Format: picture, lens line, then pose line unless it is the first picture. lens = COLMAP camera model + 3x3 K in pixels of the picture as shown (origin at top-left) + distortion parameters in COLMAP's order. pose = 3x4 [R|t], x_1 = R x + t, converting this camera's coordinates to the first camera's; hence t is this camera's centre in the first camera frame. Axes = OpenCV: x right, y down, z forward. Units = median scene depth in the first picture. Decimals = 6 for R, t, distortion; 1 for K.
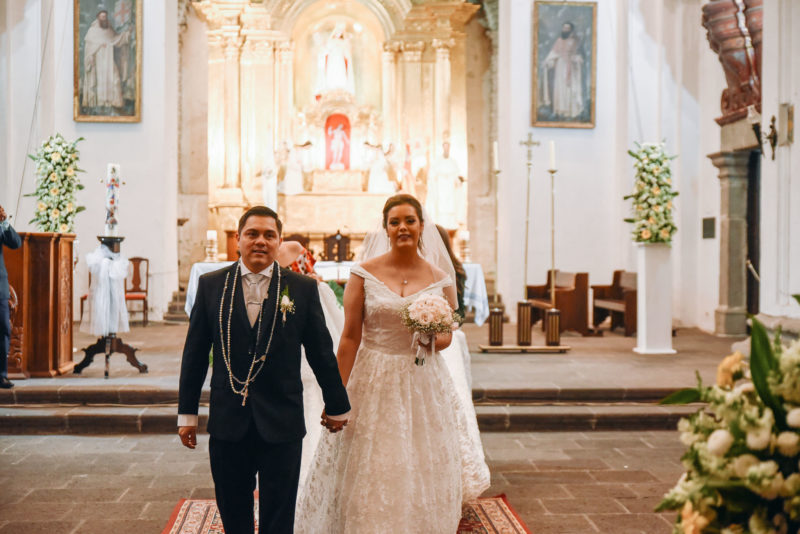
lens RADIAL K [[1180.3, 0, 403.2], [0, 1180.3, 260.8], [0, 0, 1]] dist [0.022652, 0.000000]
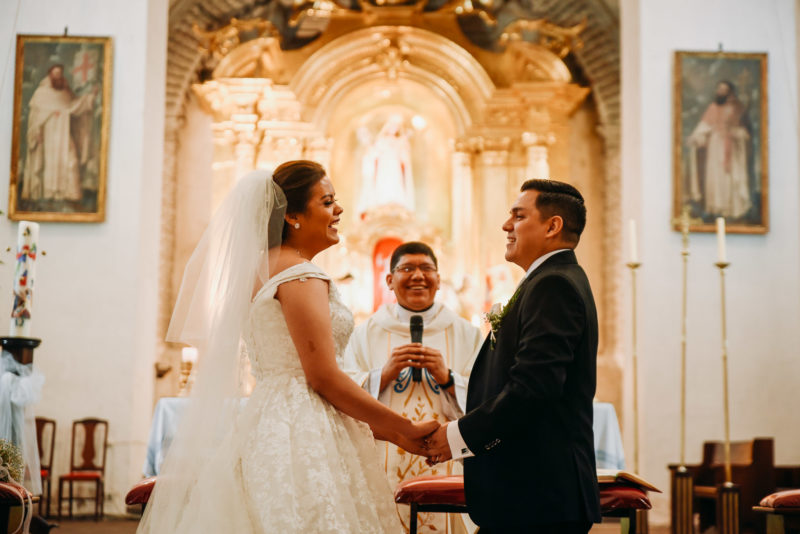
lens RADIAL K [[1529.4, 0, 403.7], [0, 1529.4, 247.7], [0, 0, 1]] dist [0.089353, 0.000000]
pose [[0.998872, 0.001256, -0.047468, -0.003568], [-0.008382, 0.988616, -0.150227, 0.022117], [0.046739, 0.150455, 0.987511, 0.089246]]
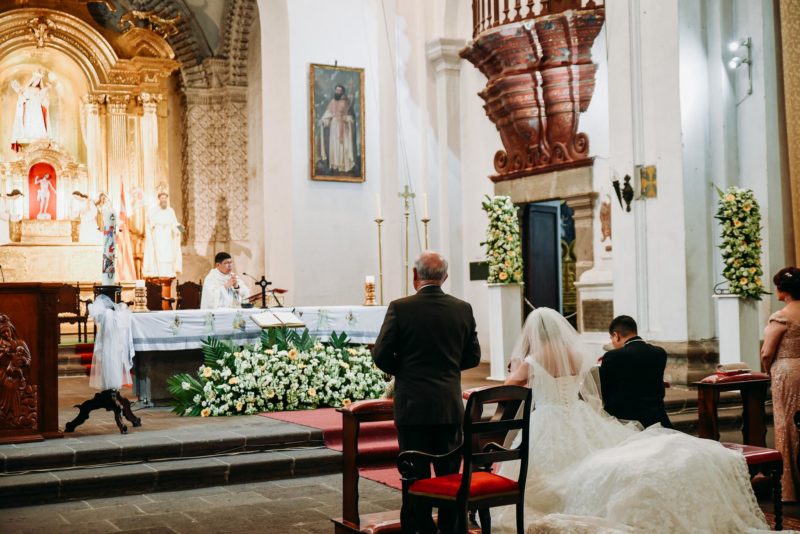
lens RADIAL K [[1113.0, 0, 402.2], [0, 1113.0, 265.7], [0, 0, 1]] dist [-0.010053, 0.000000]
pose [[0.911697, -0.013132, 0.410653, -0.171356], [0.028690, 0.999084, -0.031747, -0.000606], [-0.409860, 0.040726, 0.911239, 0.033395]]
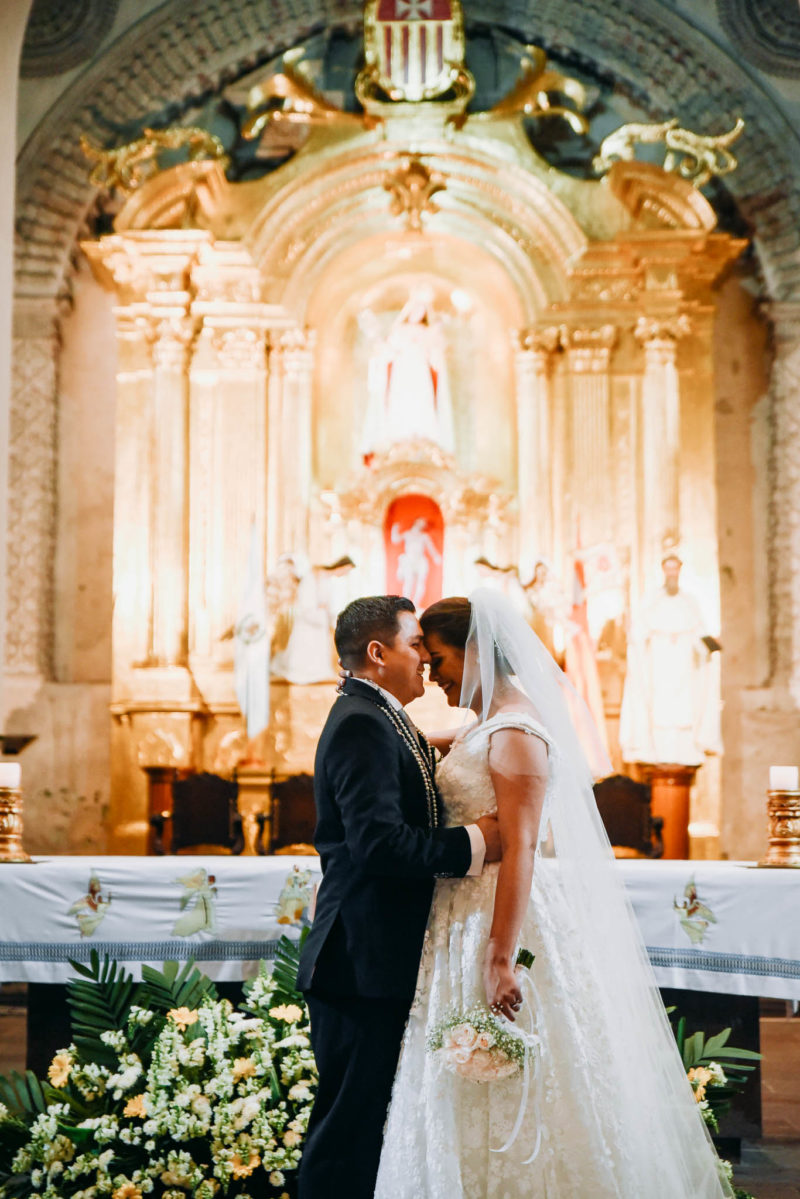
lens RADIAL K [[2282.5, 0, 375.1], [0, 2282.5, 597.4], [0, 0, 1]] dist [0.087954, 0.000000]
pose [[0.996837, -0.003359, -0.079402, -0.003977], [-0.004713, 0.994850, -0.101251, -0.003524], [0.079333, 0.101305, 0.991687, 0.189252]]
